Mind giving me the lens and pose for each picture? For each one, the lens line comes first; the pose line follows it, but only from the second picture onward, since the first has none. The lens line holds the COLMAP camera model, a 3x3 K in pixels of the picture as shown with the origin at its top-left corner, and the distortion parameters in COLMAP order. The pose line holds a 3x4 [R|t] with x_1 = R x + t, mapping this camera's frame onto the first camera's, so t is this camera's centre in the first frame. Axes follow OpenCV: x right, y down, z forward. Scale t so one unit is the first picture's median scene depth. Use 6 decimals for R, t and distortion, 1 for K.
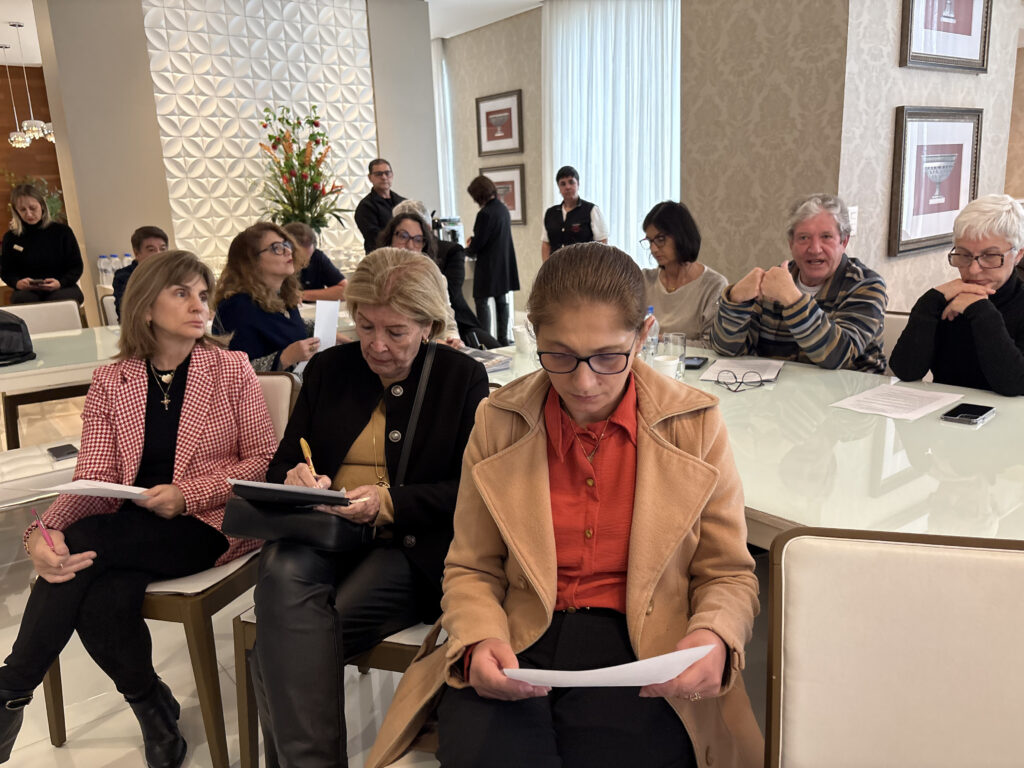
lens RADIAL K [[766.1, 0, 512.0], [0, 766.1, 384.0], [0, 0, 1]] dist [0.009096, -0.001344]
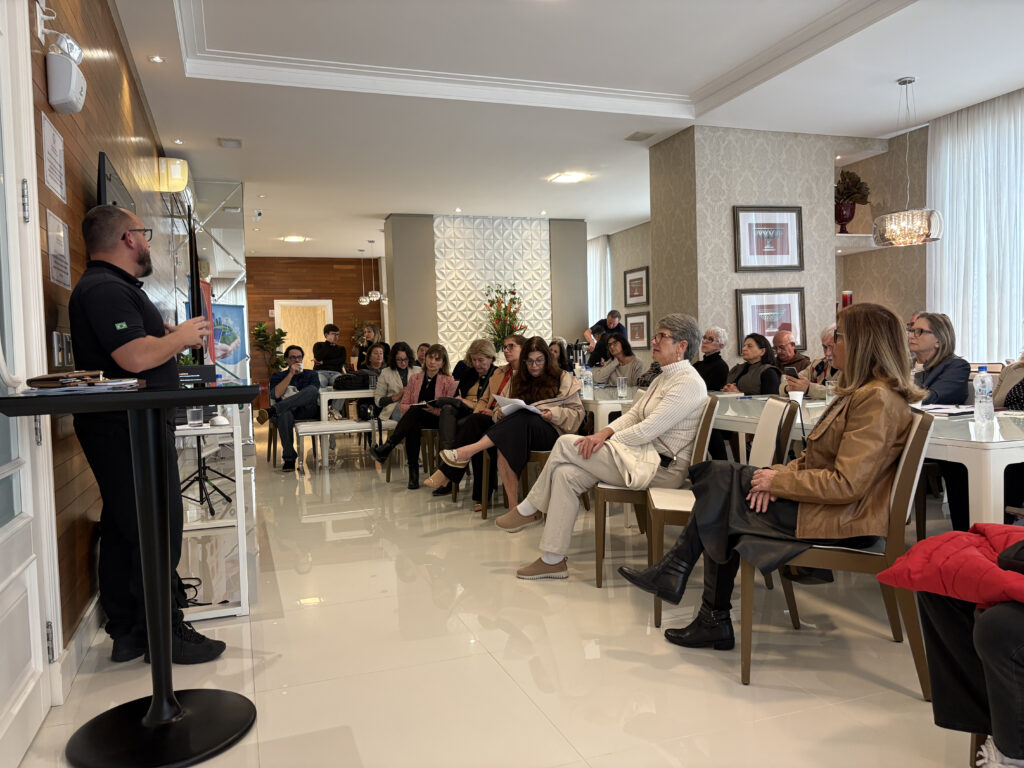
lens RADIAL K [[777.7, 0, 513.5], [0, 777.7, 399.7], [0, 0, 1]] dist [0.014165, -0.002721]
pose [[0.948465, 0.027389, -0.315695, 0.346616], [-0.077920, 0.985827, -0.148573, 0.196293], [0.307151, 0.165515, 0.937157, -0.725134]]
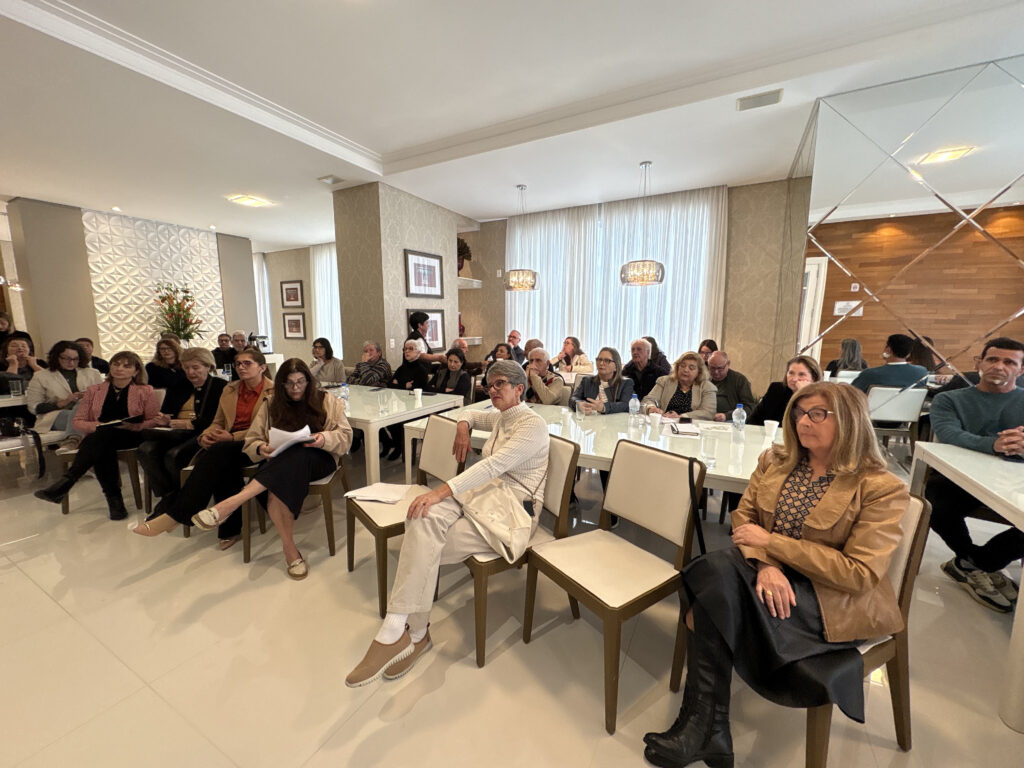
lens RADIAL K [[407.6, 0, 512.0], [0, 407.6, 384.0], [0, 0, 1]] dist [0.002633, -0.002461]
pose [[0.916915, -0.014963, 0.398802, 0.124206], [0.053458, 0.994896, -0.085579, 0.068256], [-0.395486, 0.099788, 0.913035, -0.393585]]
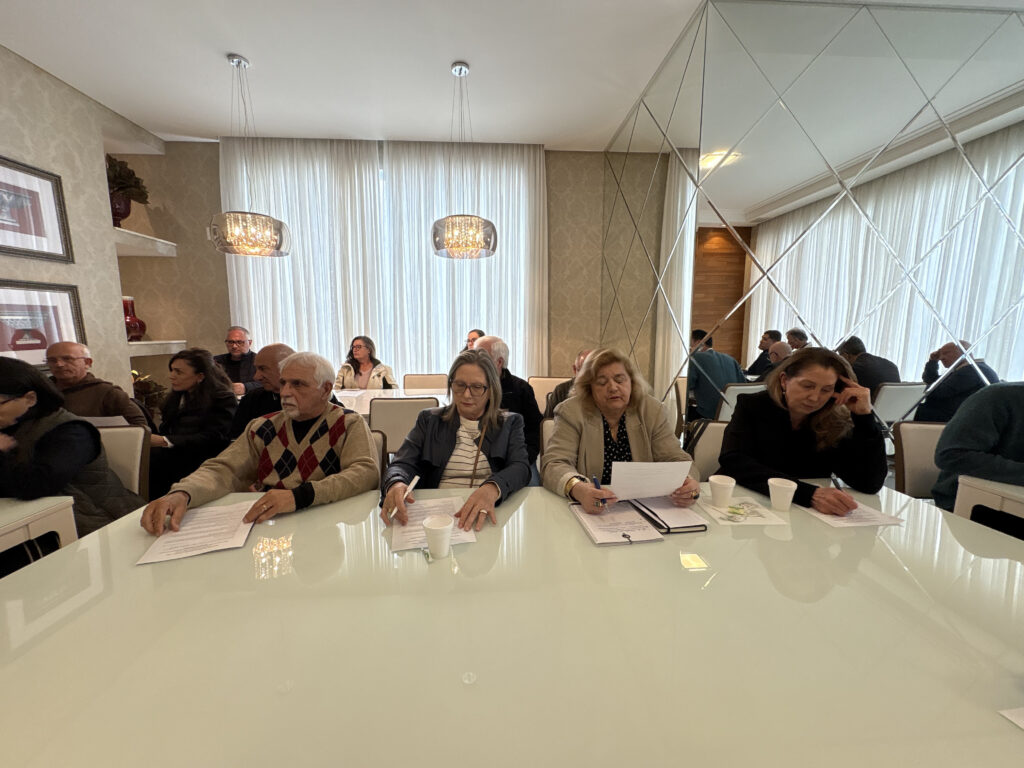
lens RADIAL K [[407.6, 0, 512.0], [0, 407.6, 384.0], [0, 0, 1]] dist [0.002633, -0.002461]
pose [[0.570189, -0.065800, 0.818874, 0.270108], [0.167678, 0.985125, -0.037596, 0.015095], [-0.804219, 0.158744, 0.572741, -0.107446]]
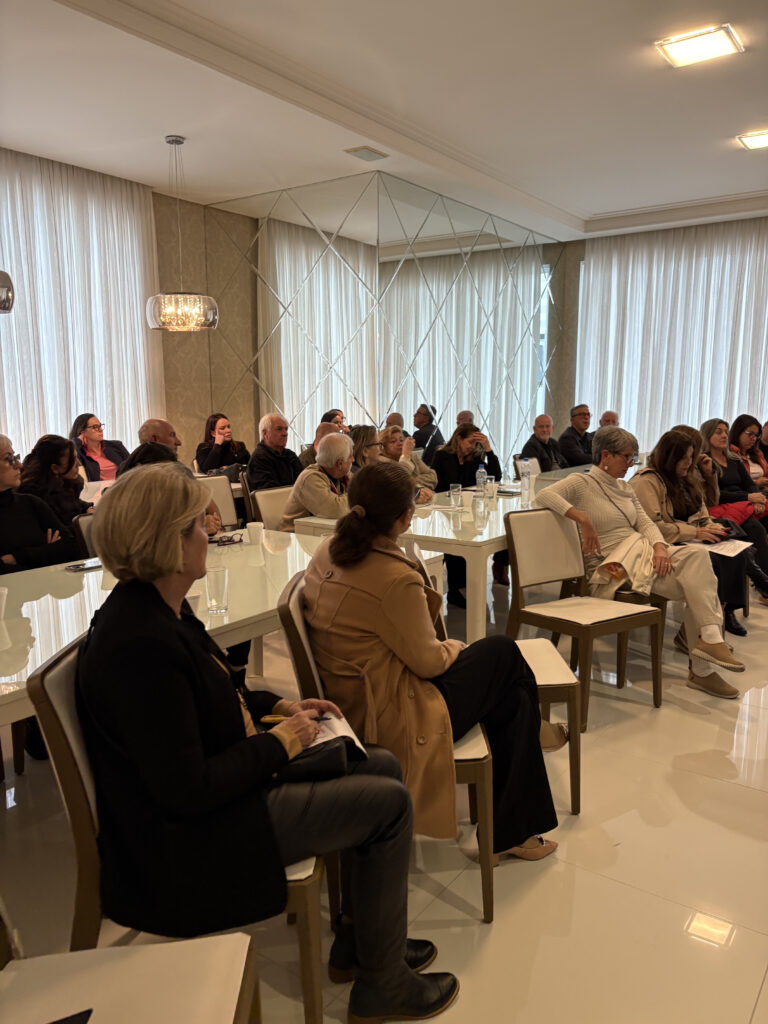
lens RADIAL K [[766.1, 0, 384.0], [0, 766.1, 523.0], [0, 0, 1]] dist [0.009096, -0.001344]
pose [[-0.264381, -0.121025, 0.956794, -0.330192], [0.228148, 0.956086, 0.183977, -0.069824], [-0.937044, 0.266930, -0.225160, 0.260130]]
